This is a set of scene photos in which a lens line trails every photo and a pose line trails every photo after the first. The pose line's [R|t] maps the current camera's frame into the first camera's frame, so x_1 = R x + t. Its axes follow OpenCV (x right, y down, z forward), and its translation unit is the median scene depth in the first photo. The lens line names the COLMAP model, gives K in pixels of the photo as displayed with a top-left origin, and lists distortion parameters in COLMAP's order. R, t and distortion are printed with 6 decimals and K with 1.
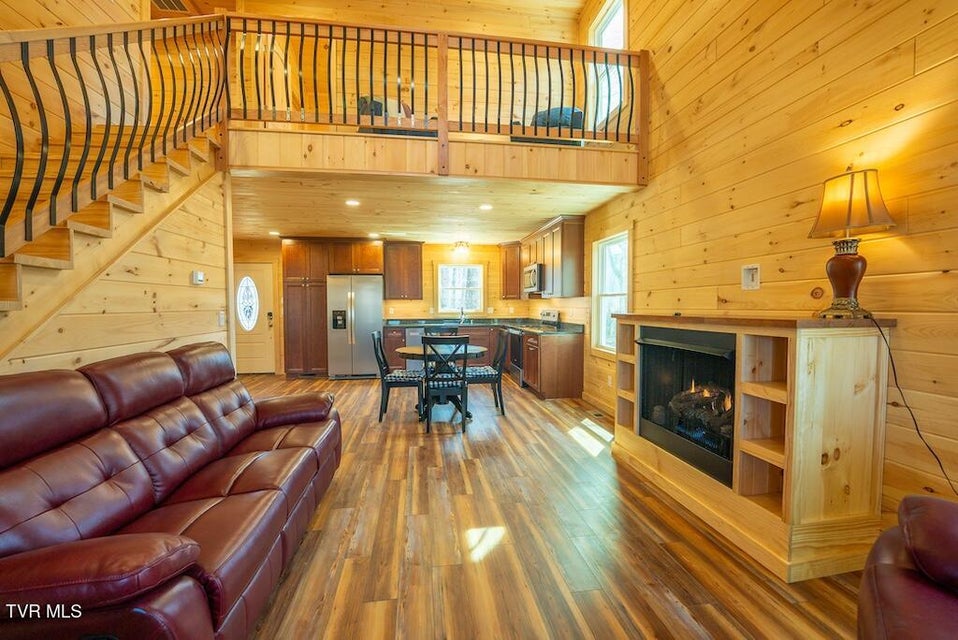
lens RADIAL K [[400.4, 0, 480.9], [0, 400.4, 320.5], [0, 0, 1]] dist [-0.031115, 0.004460]
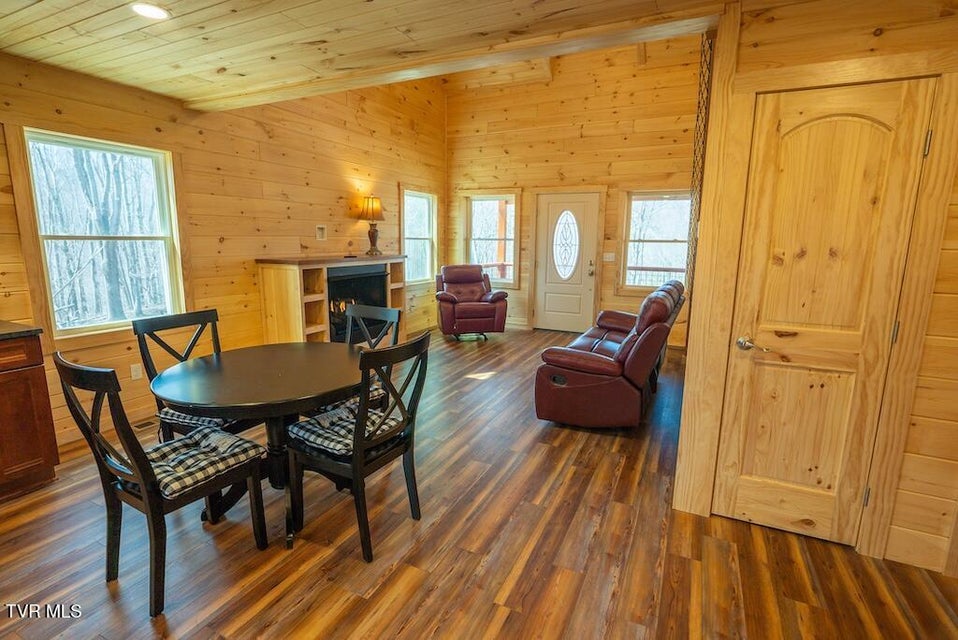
lens RADIAL K [[454.3, 0, 479.0], [0, 454.3, 320.0], [0, 0, 1]] dist [-0.010793, 0.000352]
pose [[-0.824484, -0.106577, 0.555758, -0.901154], [0.011945, 0.978608, 0.205387, -0.126596], [-0.565759, 0.175977, -0.805574, 2.086328]]
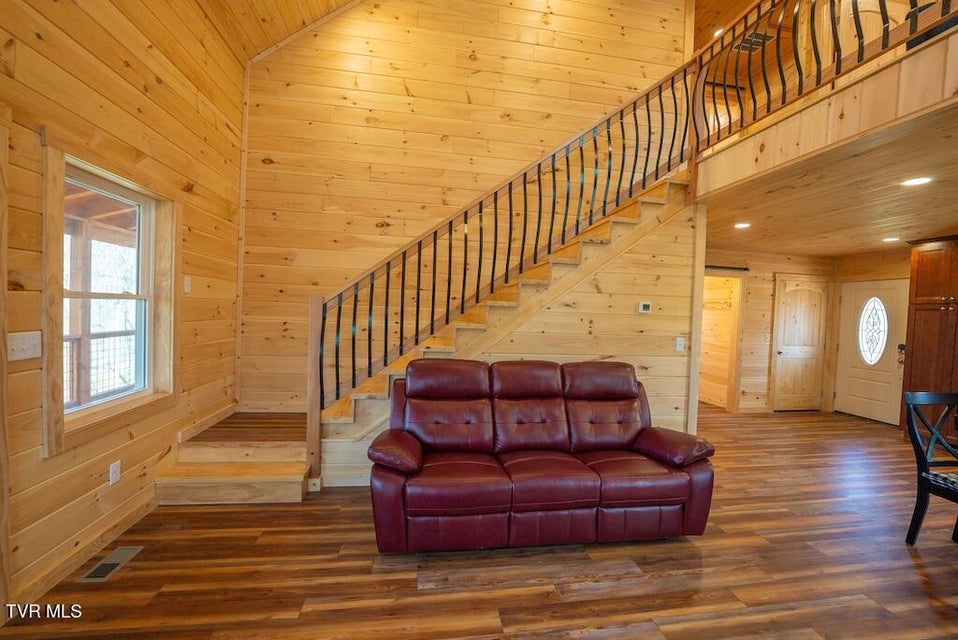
lens RADIAL K [[392.5, 0, 480.8], [0, 392.5, 322.5], [0, 0, 1]] dist [-0.030195, 0.003998]
pose [[0.008446, 0.034573, -0.999366, 0.448539], [-0.075037, 0.996606, 0.033843, -0.068723], [0.997145, 0.074704, 0.011012, 0.524299]]
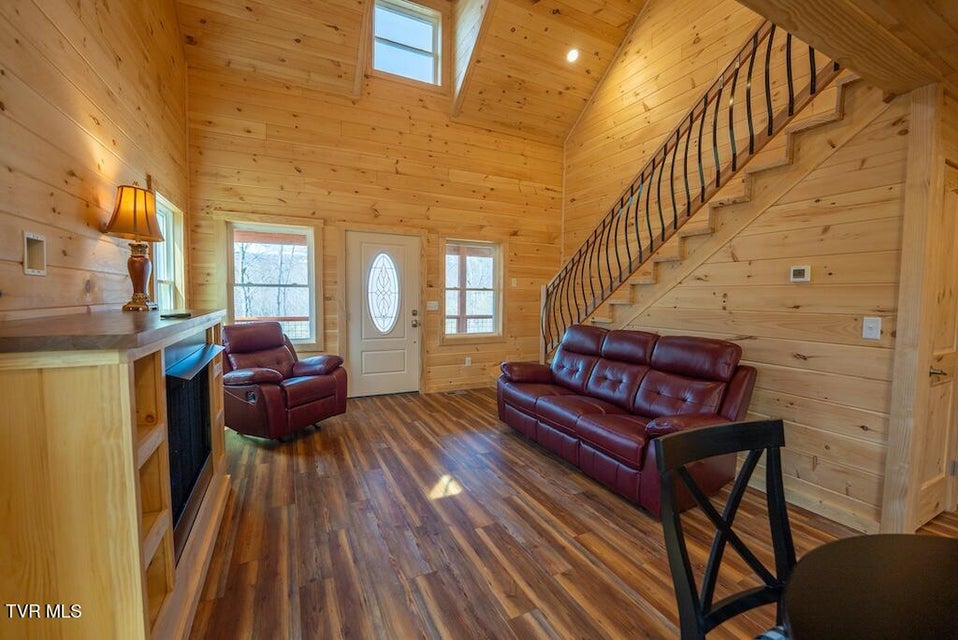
lens RADIAL K [[392.5, 0, 480.8], [0, 392.5, 322.5], [0, 0, 1]] dist [-0.030195, 0.003998]
pose [[-0.953087, 0.009440, -0.302548, 0.200419], [-0.022848, 0.994419, 0.103001, -0.076207], [0.301832, 0.105081, -0.947552, 1.645930]]
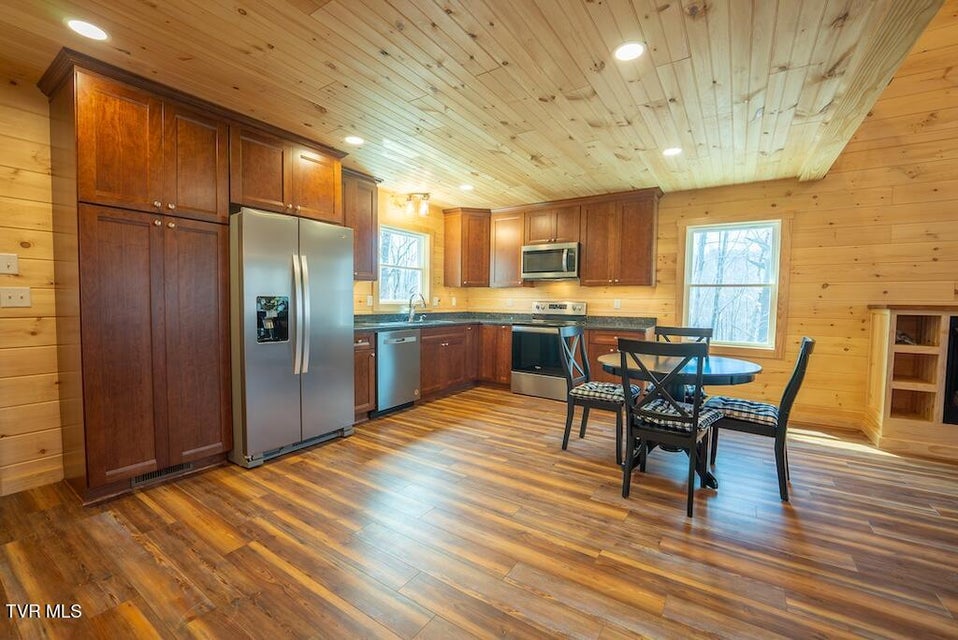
lens RADIAL K [[394.5, 0, 484.2], [0, 394.5, 321.2], [0, 0, 1]] dist [-0.031380, 0.005301]
pose [[0.667233, -0.025860, 0.744400, -1.222265], [0.013714, 0.999654, 0.022435, -0.013849], [-0.744723, -0.004761, 0.667357, 1.343687]]
